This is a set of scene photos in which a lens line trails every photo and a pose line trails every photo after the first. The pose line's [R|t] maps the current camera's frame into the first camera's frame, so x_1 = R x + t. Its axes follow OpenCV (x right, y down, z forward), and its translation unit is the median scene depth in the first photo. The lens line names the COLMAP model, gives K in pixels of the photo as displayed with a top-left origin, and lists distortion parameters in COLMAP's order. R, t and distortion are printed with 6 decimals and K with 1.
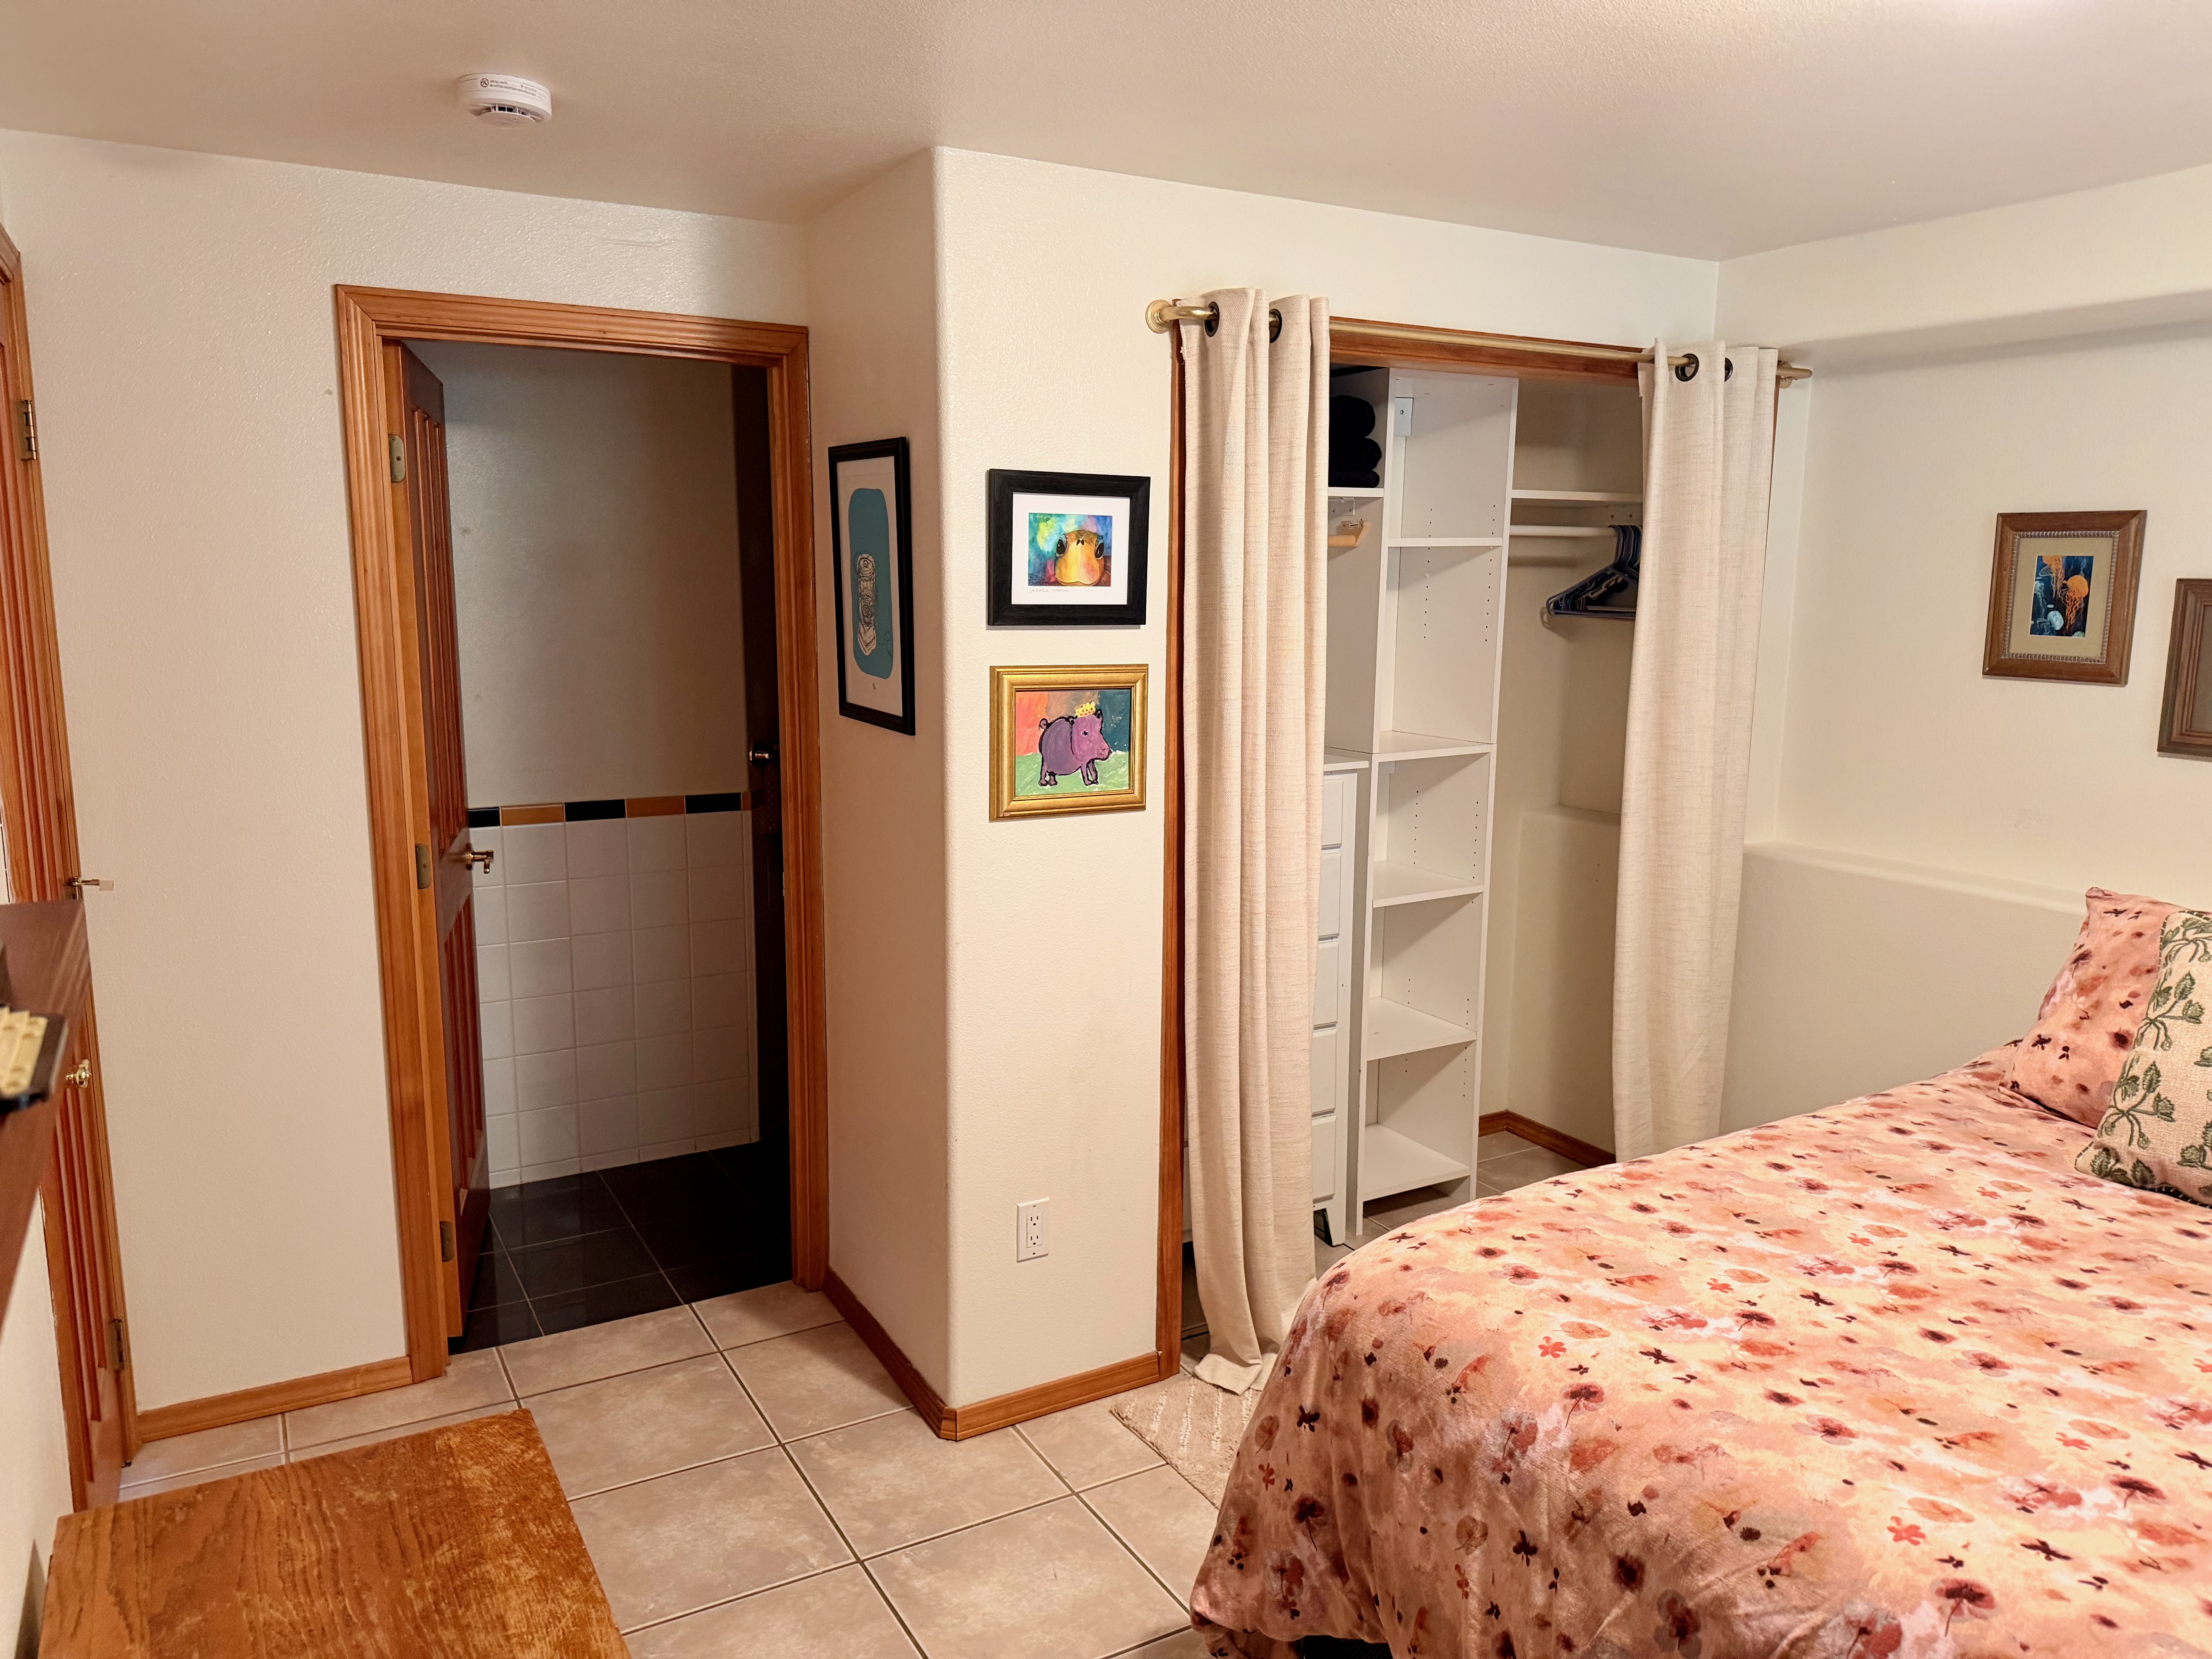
lens RADIAL K [[1552.8, 0, 1111.2], [0, 1552.8, 817.5], [0, 0, 1]] dist [0.035027, -0.051316]
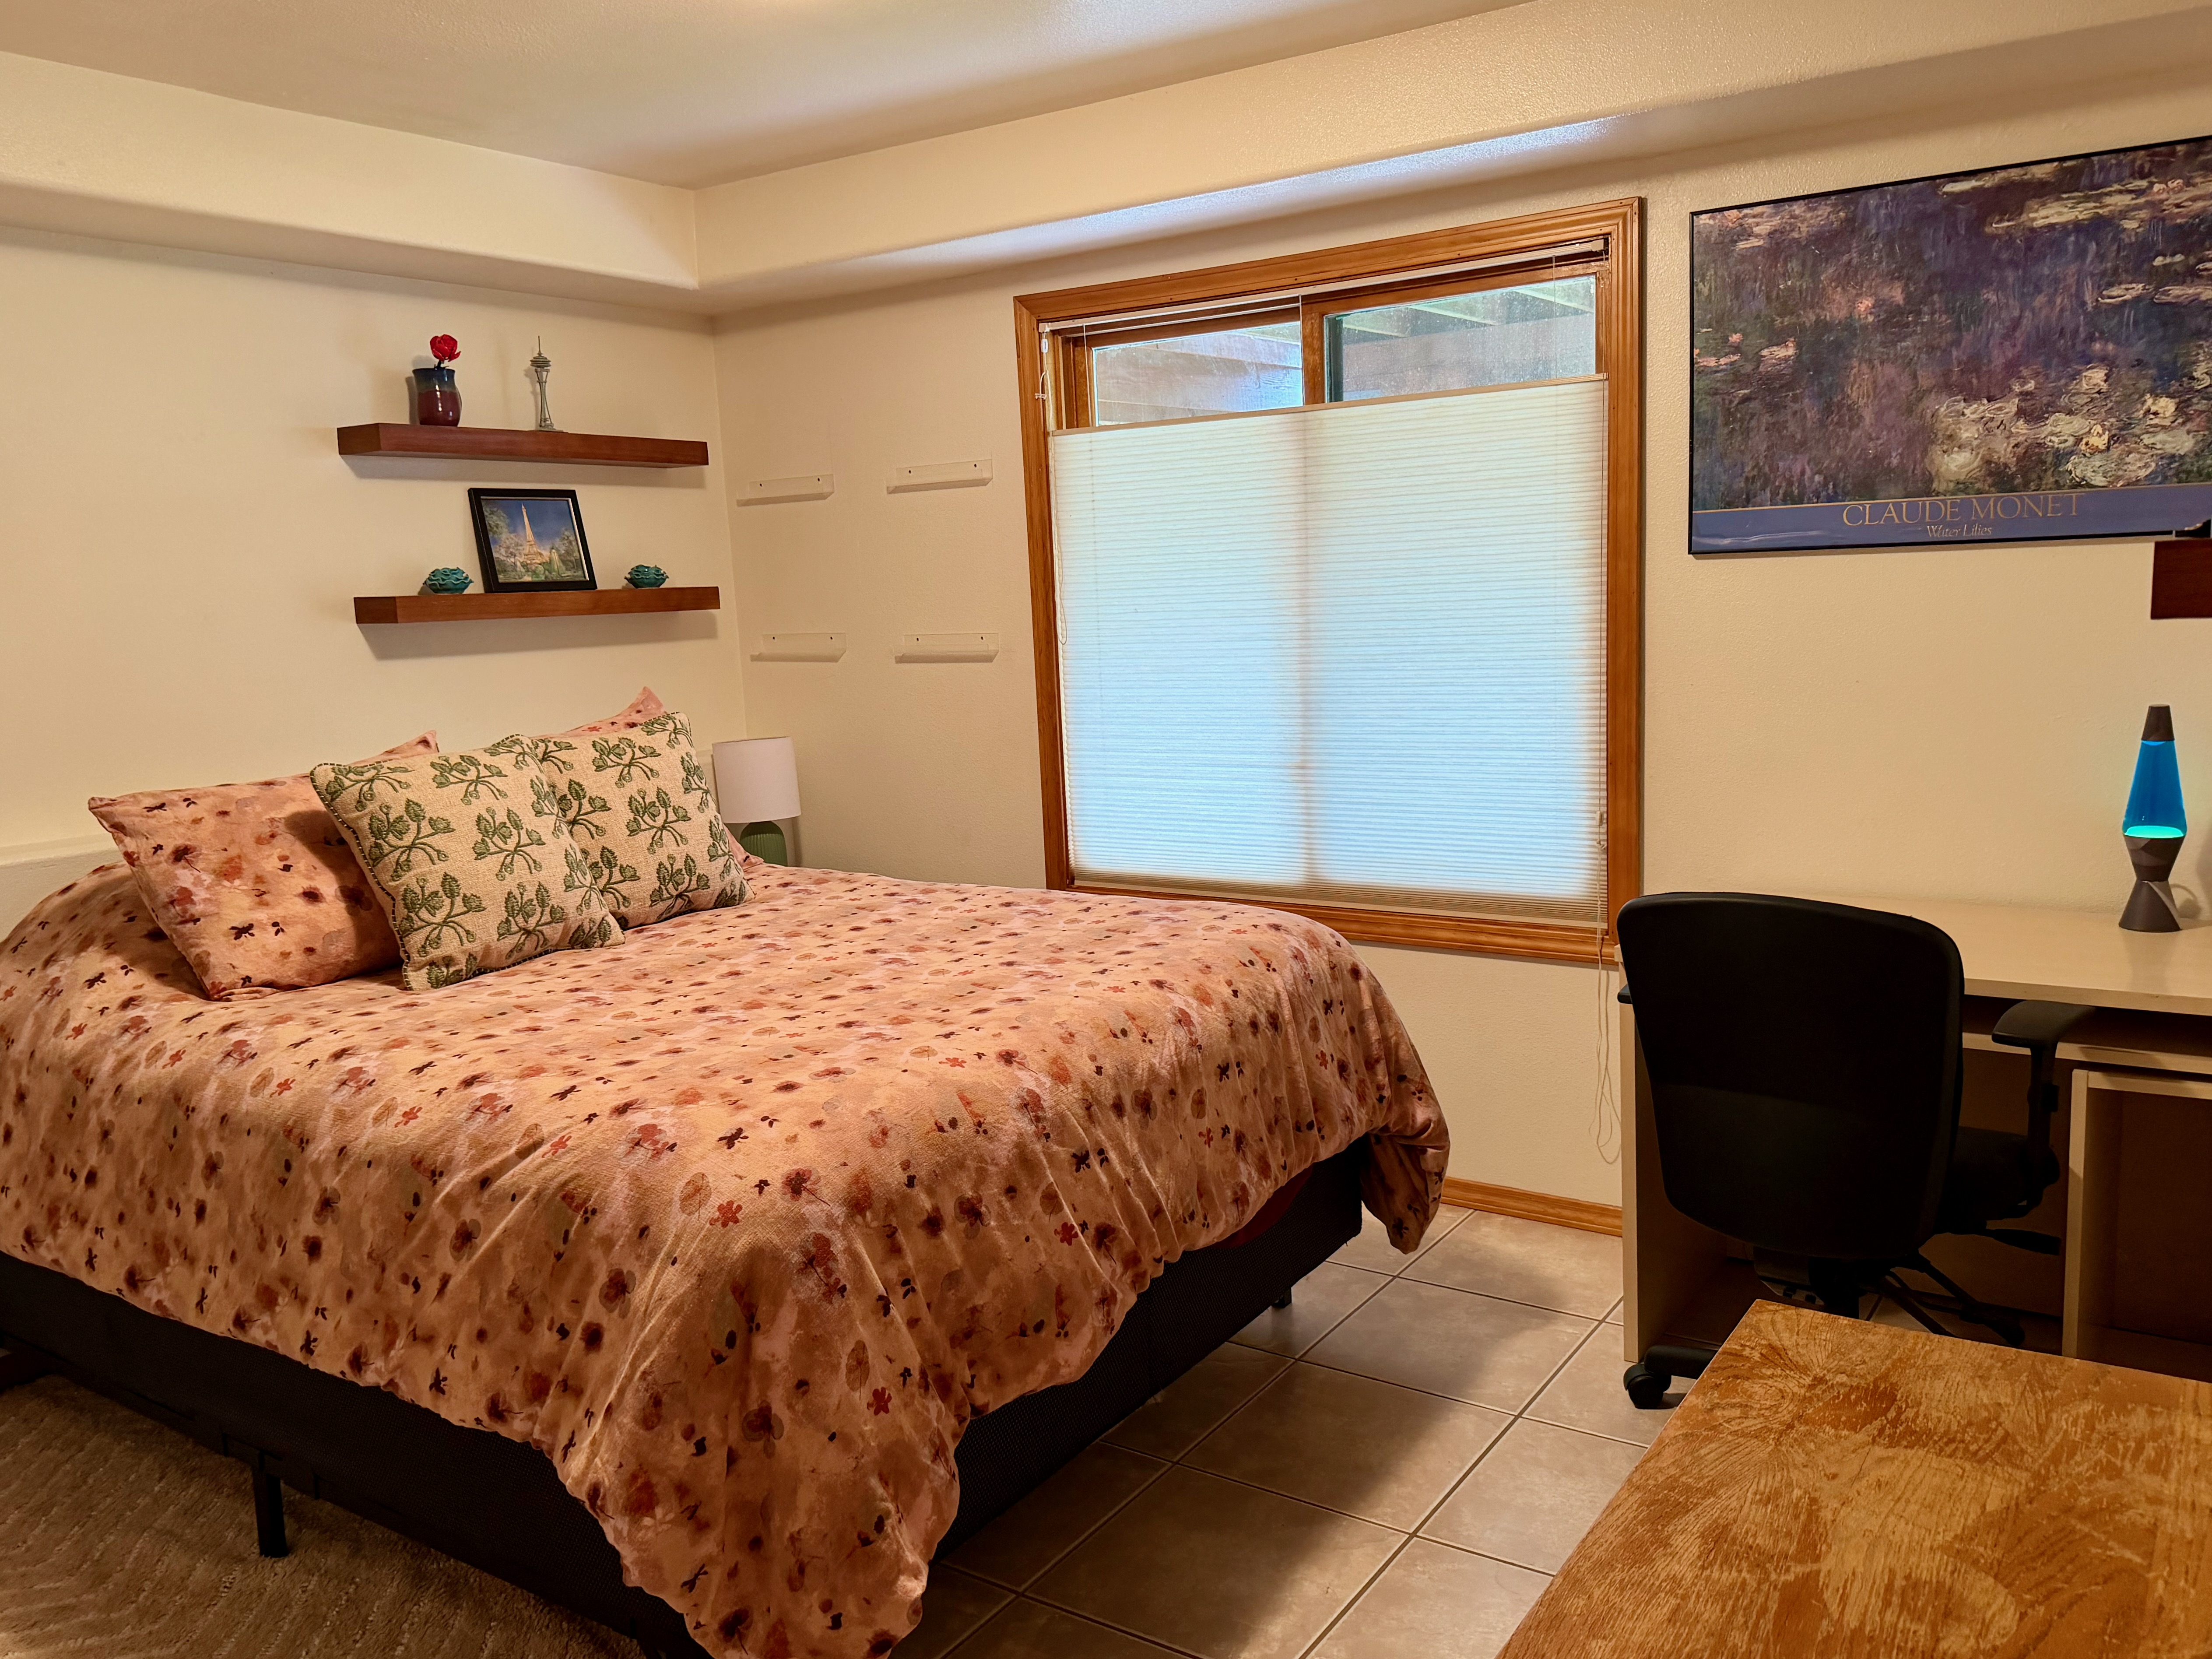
lens RADIAL K [[1663.3, 0, 1145.5], [0, 1663.3, 829.5], [0, 0, 1]] dist [0.148311, -0.334140]
pose [[-0.432466, -0.129260, 0.892337, -0.854791], [0.173796, 0.959162, 0.223169, -0.082039], [-0.884742, 0.251597, -0.392340, 1.281641]]
